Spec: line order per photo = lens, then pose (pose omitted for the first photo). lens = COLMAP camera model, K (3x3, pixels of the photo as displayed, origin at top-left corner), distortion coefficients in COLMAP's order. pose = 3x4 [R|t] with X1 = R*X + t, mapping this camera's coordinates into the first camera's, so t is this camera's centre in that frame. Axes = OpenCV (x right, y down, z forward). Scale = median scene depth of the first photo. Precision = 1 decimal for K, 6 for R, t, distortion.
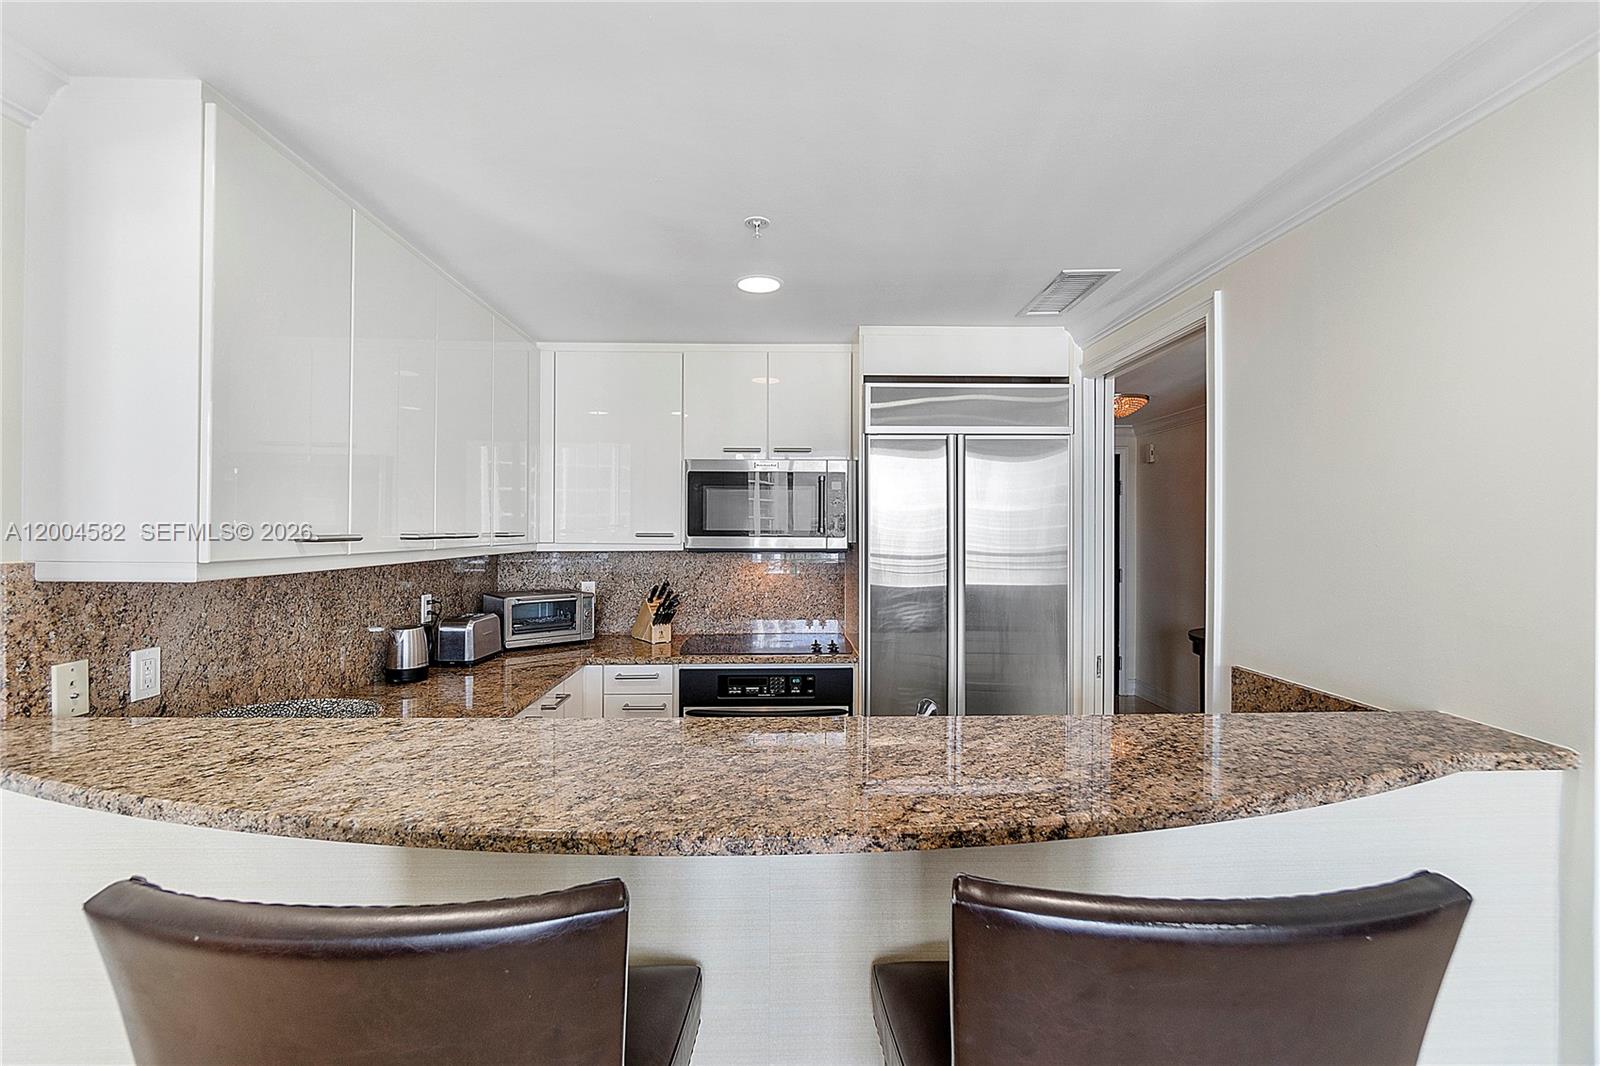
lens RADIAL K [[688.6, 0, 798.2], [0, 688.6, 528.7], [0, 0, 1]] dist [-0.012048, 0.000941]
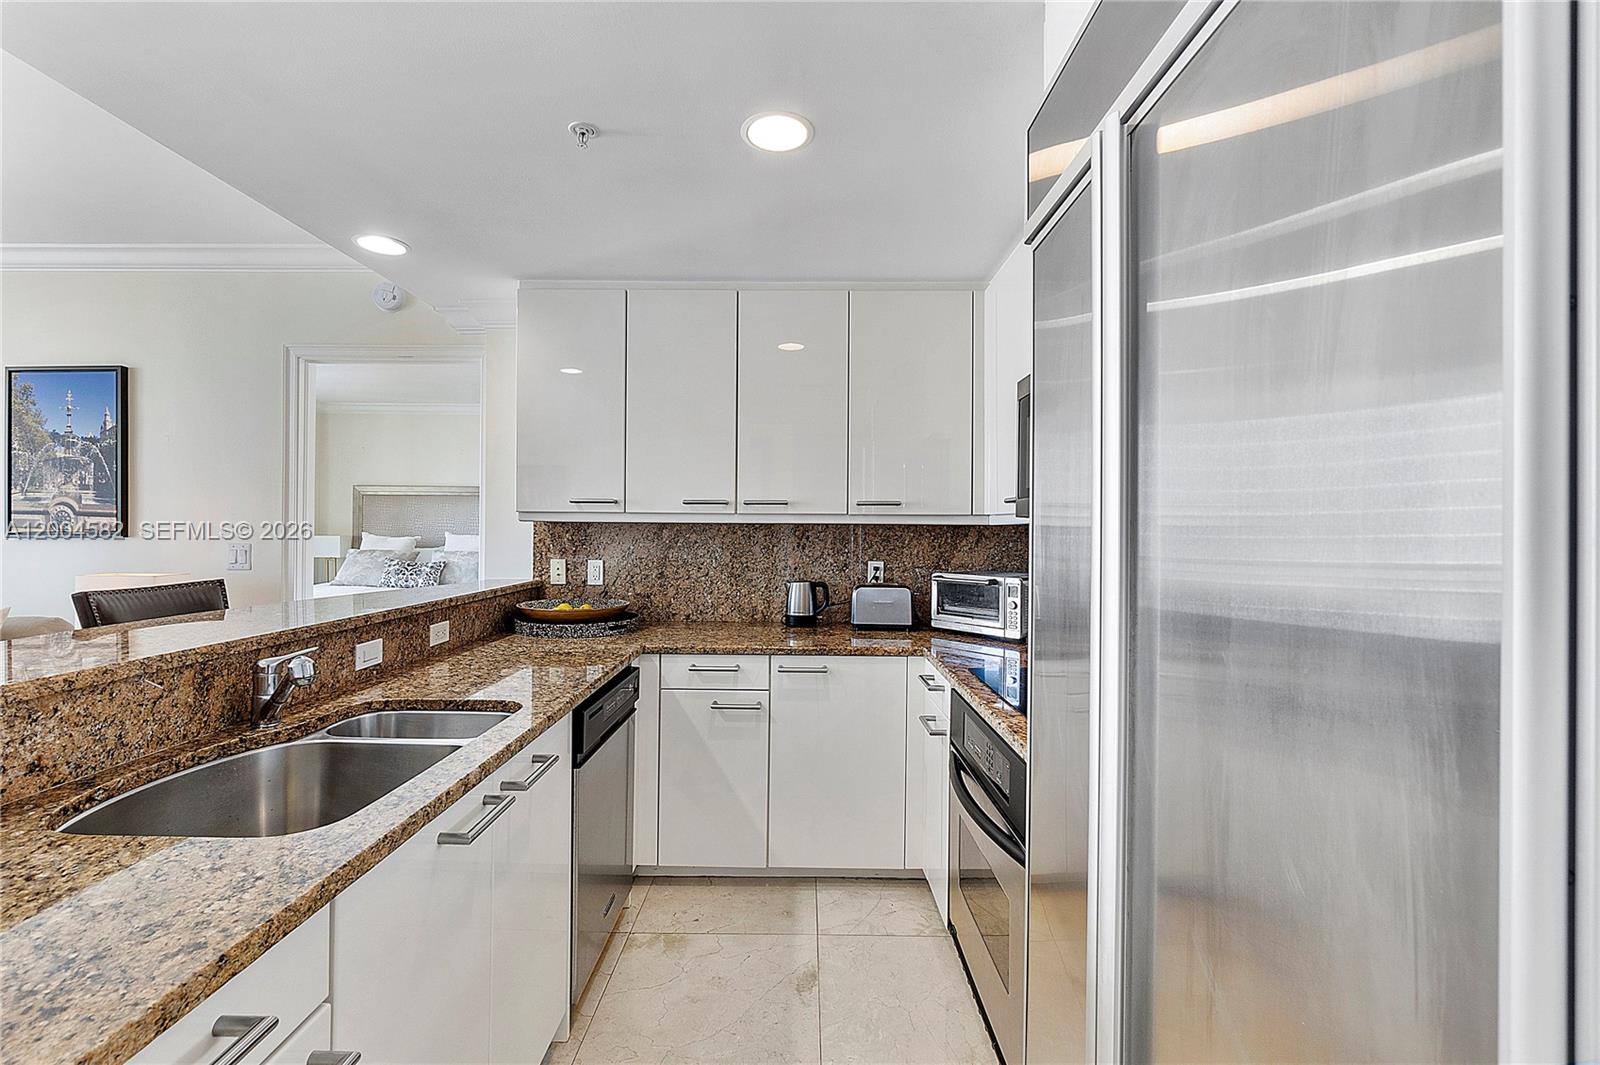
lens RADIAL K [[688.6, 0, 795.3], [0, 688.6, 529.6], [0, 0, 1]] dist [-0.012048, 0.000941]
pose [[-0.027991, -0.004425, -0.999598, 0.904099], [-0.008475, 0.999955, -0.004189, 0.081463], [0.999572, 0.008354, -0.028027, 1.447537]]
